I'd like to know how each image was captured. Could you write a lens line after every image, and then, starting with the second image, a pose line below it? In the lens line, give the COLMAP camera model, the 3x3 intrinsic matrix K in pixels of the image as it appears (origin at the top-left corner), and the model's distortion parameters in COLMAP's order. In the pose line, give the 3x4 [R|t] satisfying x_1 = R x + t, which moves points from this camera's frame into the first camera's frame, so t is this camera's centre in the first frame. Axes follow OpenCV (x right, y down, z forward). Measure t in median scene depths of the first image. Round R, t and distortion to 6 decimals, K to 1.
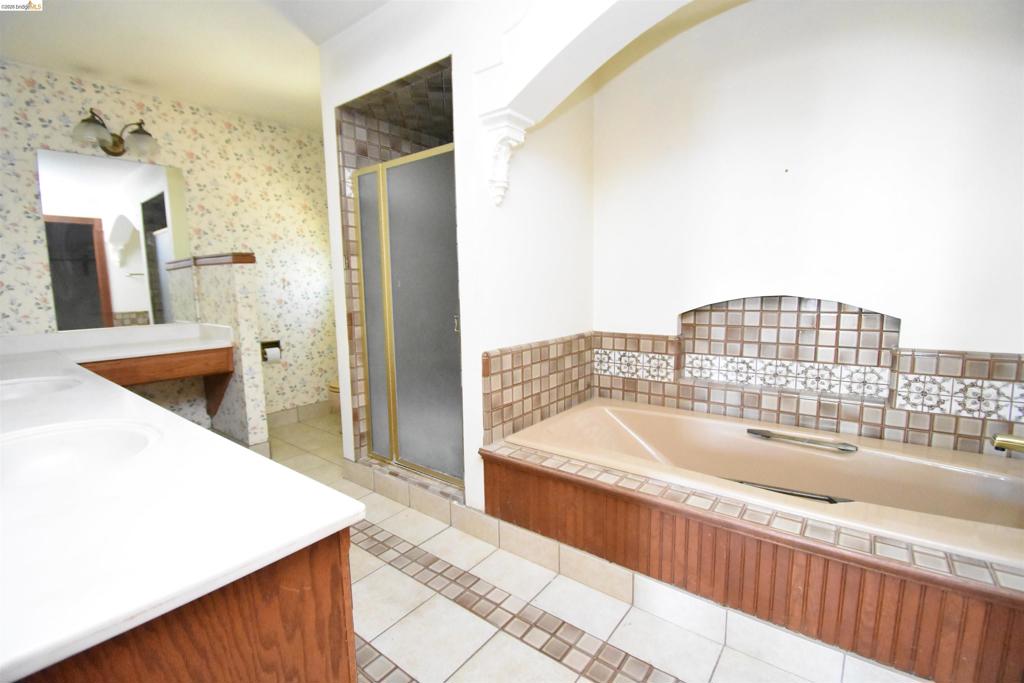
lens RADIAL K [[448.1, 0, 513.6], [0, 448.1, 341.1], [0, 0, 1]] dist [0.020862, -0.025200]
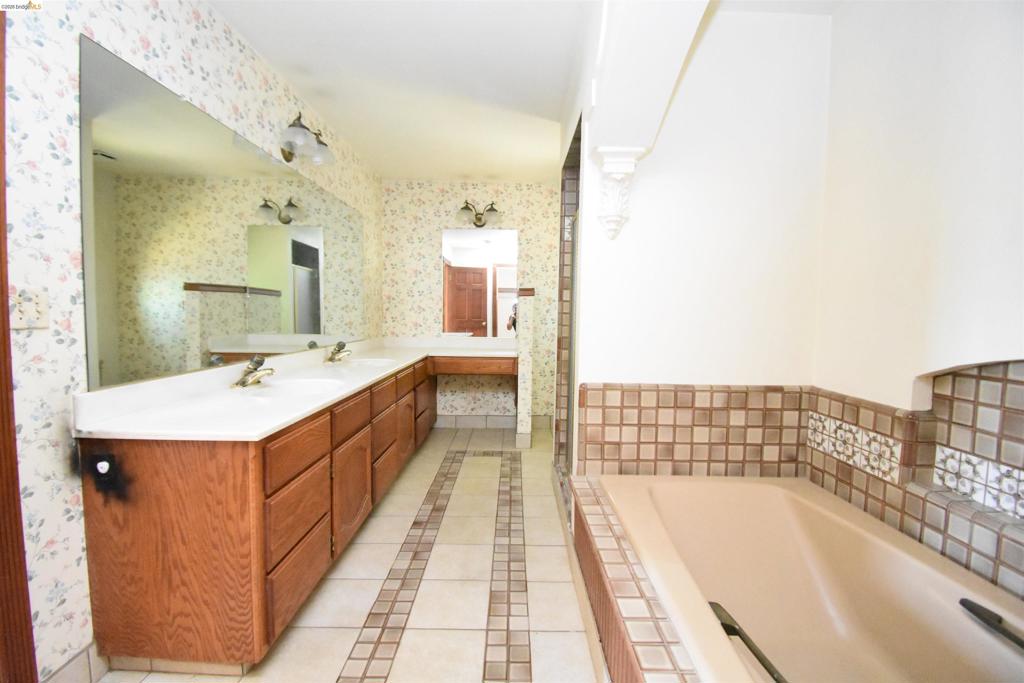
lens RADIAL K [[448.1, 0, 513.6], [0, 448.1, 341.1], [0, 0, 1]] dist [0.020862, -0.025200]
pose [[0.612651, 0.074965, -0.786790, 0.503759], [-0.121513, 0.992590, -0.000046, -0.040652], [0.780956, 0.095634, 0.617221, 0.187991]]
